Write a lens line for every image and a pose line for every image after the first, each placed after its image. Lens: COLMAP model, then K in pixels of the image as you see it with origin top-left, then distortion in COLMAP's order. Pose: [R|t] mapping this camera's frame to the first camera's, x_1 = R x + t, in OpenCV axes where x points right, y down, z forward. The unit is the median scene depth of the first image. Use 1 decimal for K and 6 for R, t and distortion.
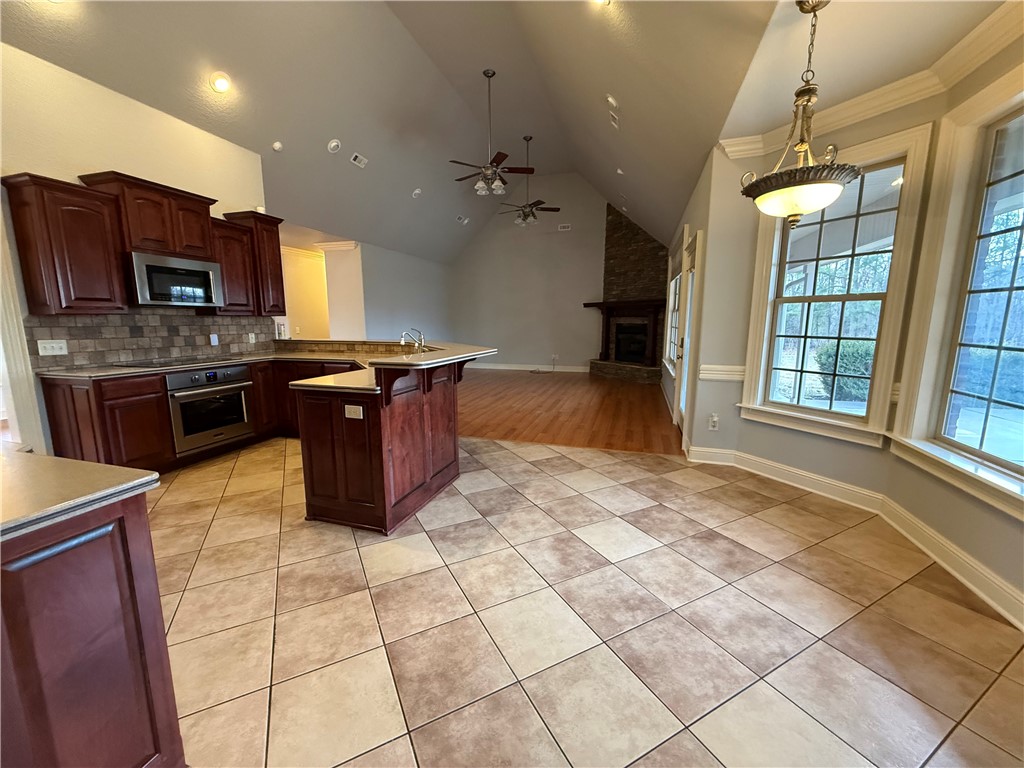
lens RADIAL K [[407.6, 0, 508.5], [0, 407.6, 384.0], [0, 0, 1]] dist [0.000143, 0.000193]
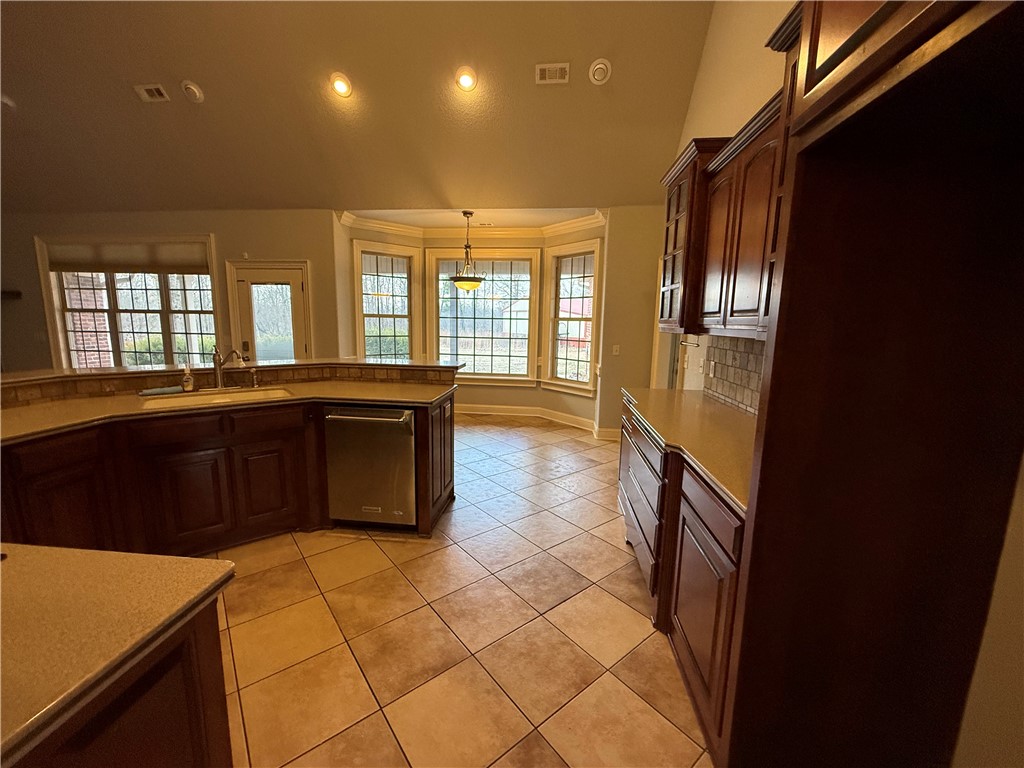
lens RADIAL K [[407.6, 0, 508.5], [0, 407.6, 384.0], [0, 0, 1]] dist [0.000143, 0.000193]
pose [[-0.190933, -0.149886, 0.970092, -0.892730], [0.135339, 0.974815, 0.177253, -0.112478], [-0.972228, 0.165135, -0.165839, 0.571383]]
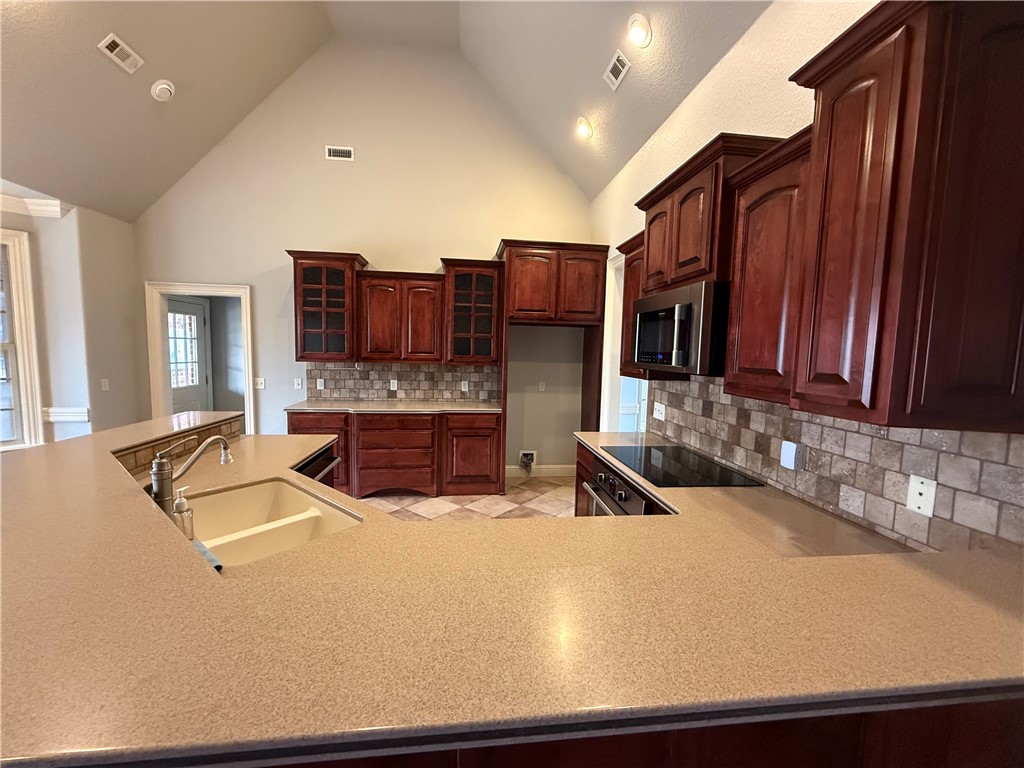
lens RADIAL K [[407.6, 0, 508.5], [0, 407.6, 384.0], [0, 0, 1]] dist [0.000143, 0.000193]
pose [[-0.912647, 0.015078, -0.408471, -0.299440], [-0.085692, 0.970054, 0.227271, -0.249674], [0.399666, 0.242421, -0.884024, 1.244393]]
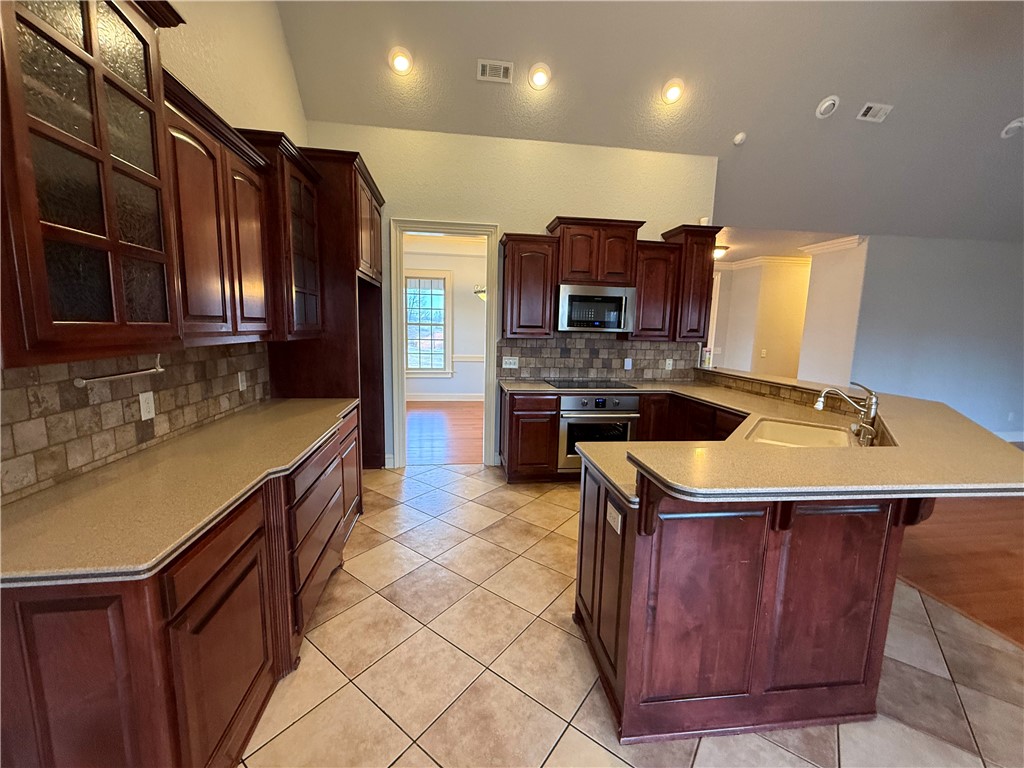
lens RADIAL K [[407.6, 0, 508.5], [0, 407.6, 384.0], [0, 0, 1]] dist [0.000143, 0.000193]
pose [[0.425900, 0.140131, -0.893853, 0.049534], [-0.165403, 0.983343, 0.075350, -0.087863], [0.889523, 0.115755, 0.441984, 0.309628]]
